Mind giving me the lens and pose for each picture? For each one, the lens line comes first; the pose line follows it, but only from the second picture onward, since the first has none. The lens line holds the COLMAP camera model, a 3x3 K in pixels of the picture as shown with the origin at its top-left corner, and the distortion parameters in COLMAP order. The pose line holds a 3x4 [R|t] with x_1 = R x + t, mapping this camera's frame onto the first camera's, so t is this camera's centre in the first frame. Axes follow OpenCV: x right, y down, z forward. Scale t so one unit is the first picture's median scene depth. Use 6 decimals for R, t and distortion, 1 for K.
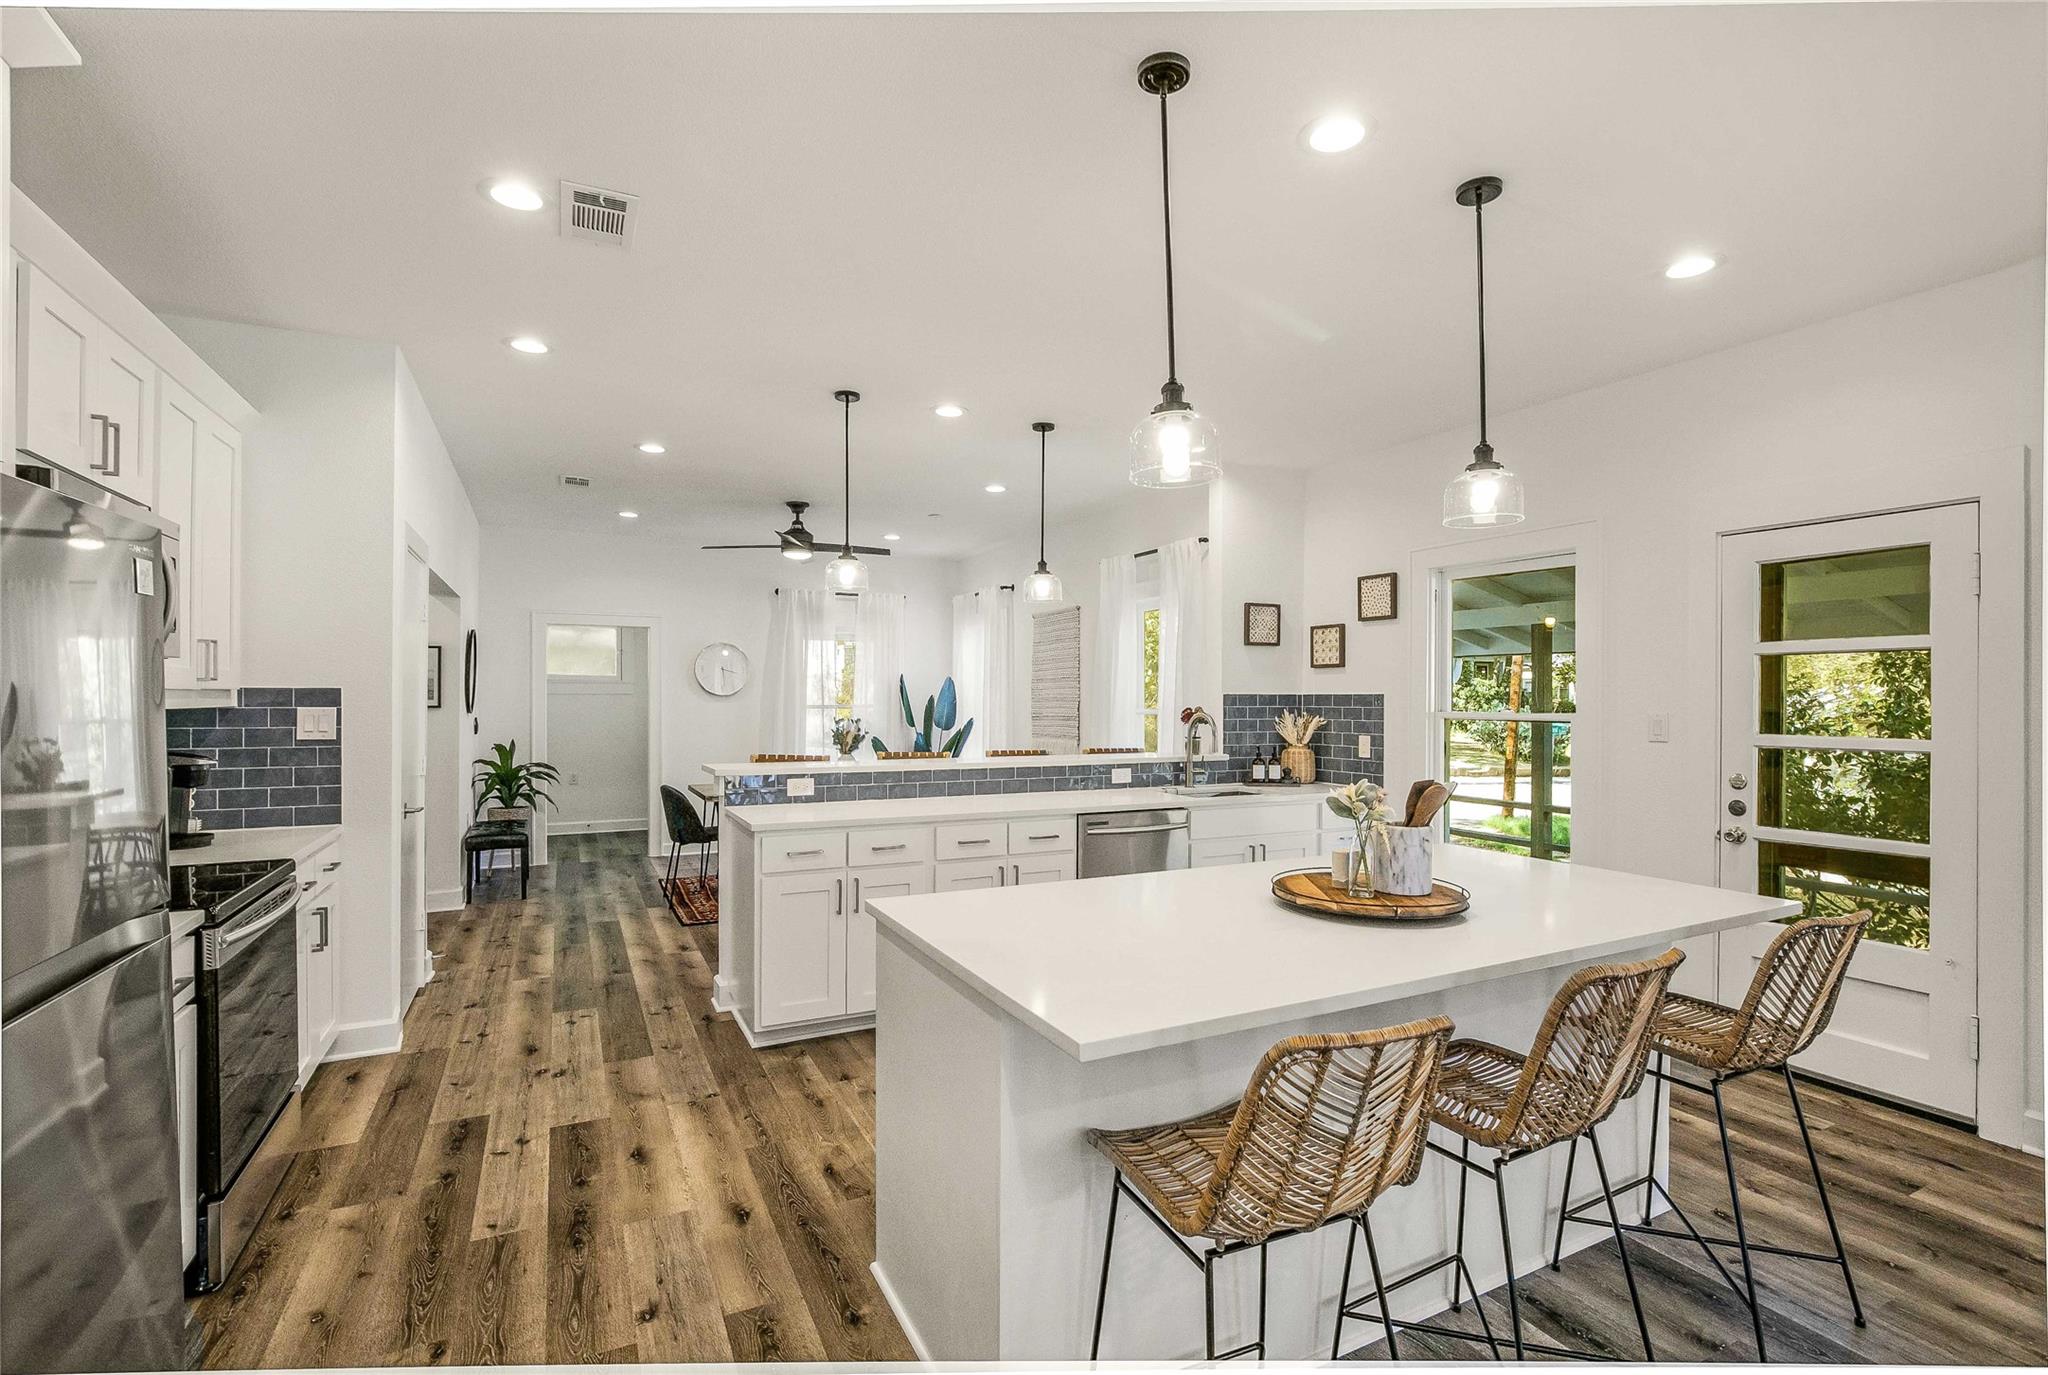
lens RADIAL K [[946.8, 0, 1029.7], [0, 946.8, 693.6], [0, 0, 1]] dist [-0.004932, 0.000619]
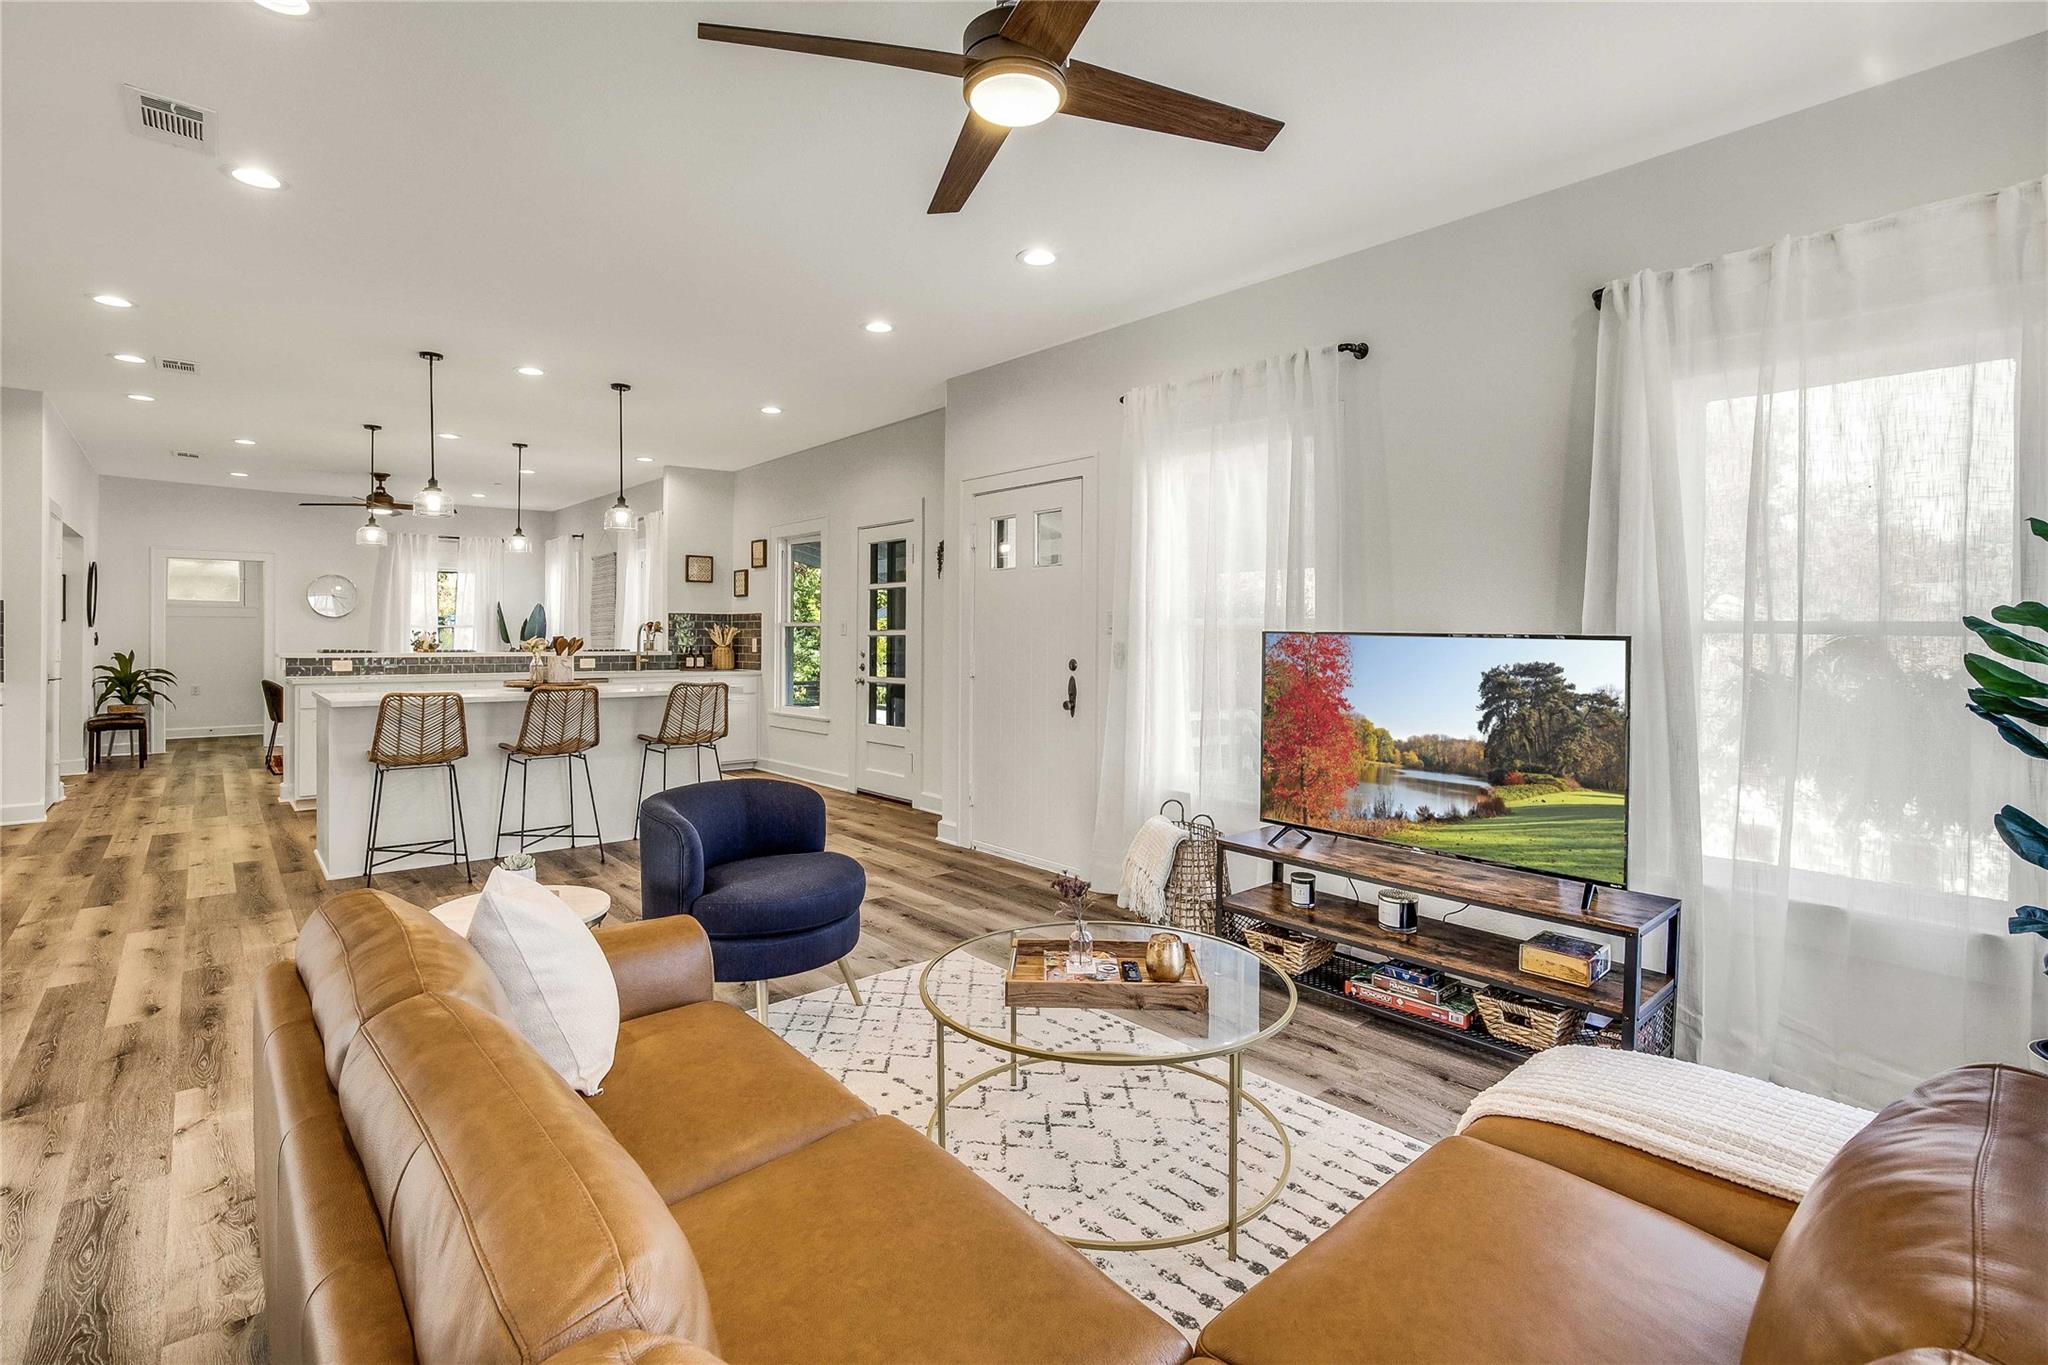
lens RADIAL K [[946.8, 0, 1006.8], [0, 946.8, 629.6], [0, 0, 1]] dist [-0.004932, 0.000619]
pose [[0.970657, 0.002249, 0.240460, 0.397761], [-0.001738, 0.999996, -0.002338, 0.032998], [-0.240464, 0.001852, 0.970656, -0.704516]]
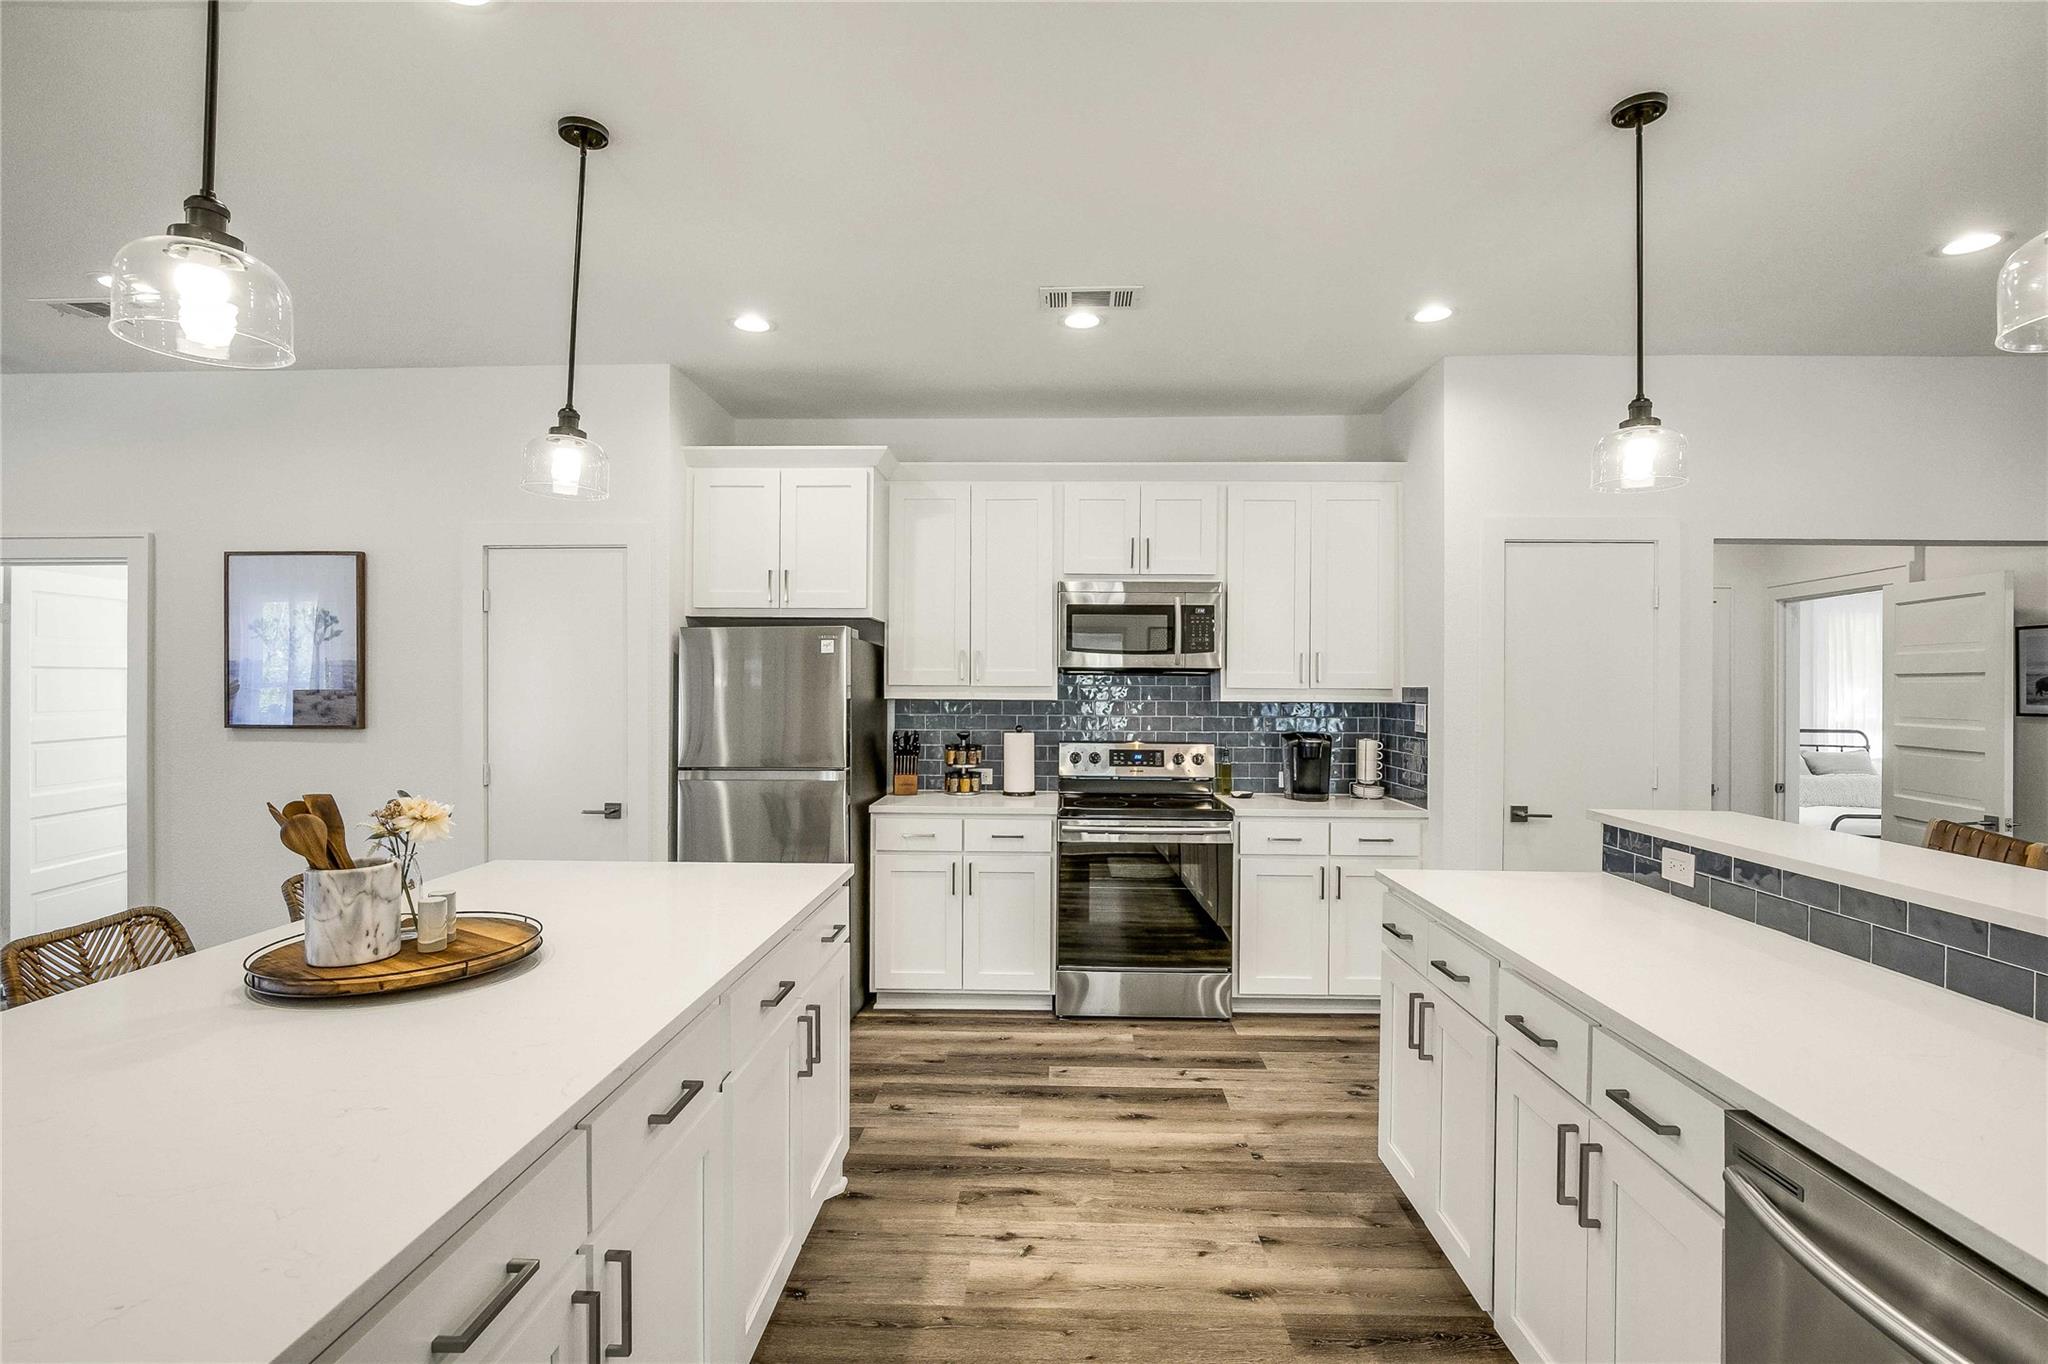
lens RADIAL K [[941.0, 0, 1021.1], [0, 941.0, 690.7], [0, 0, 1]] dist [-0.021896, 0.000223]
pose [[-0.484540, -0.012137, -0.874685, 0.338603], [-0.006889, 0.999926, -0.010058, 0.005867], [0.874742, 0.001152, -0.484588, 0.794980]]
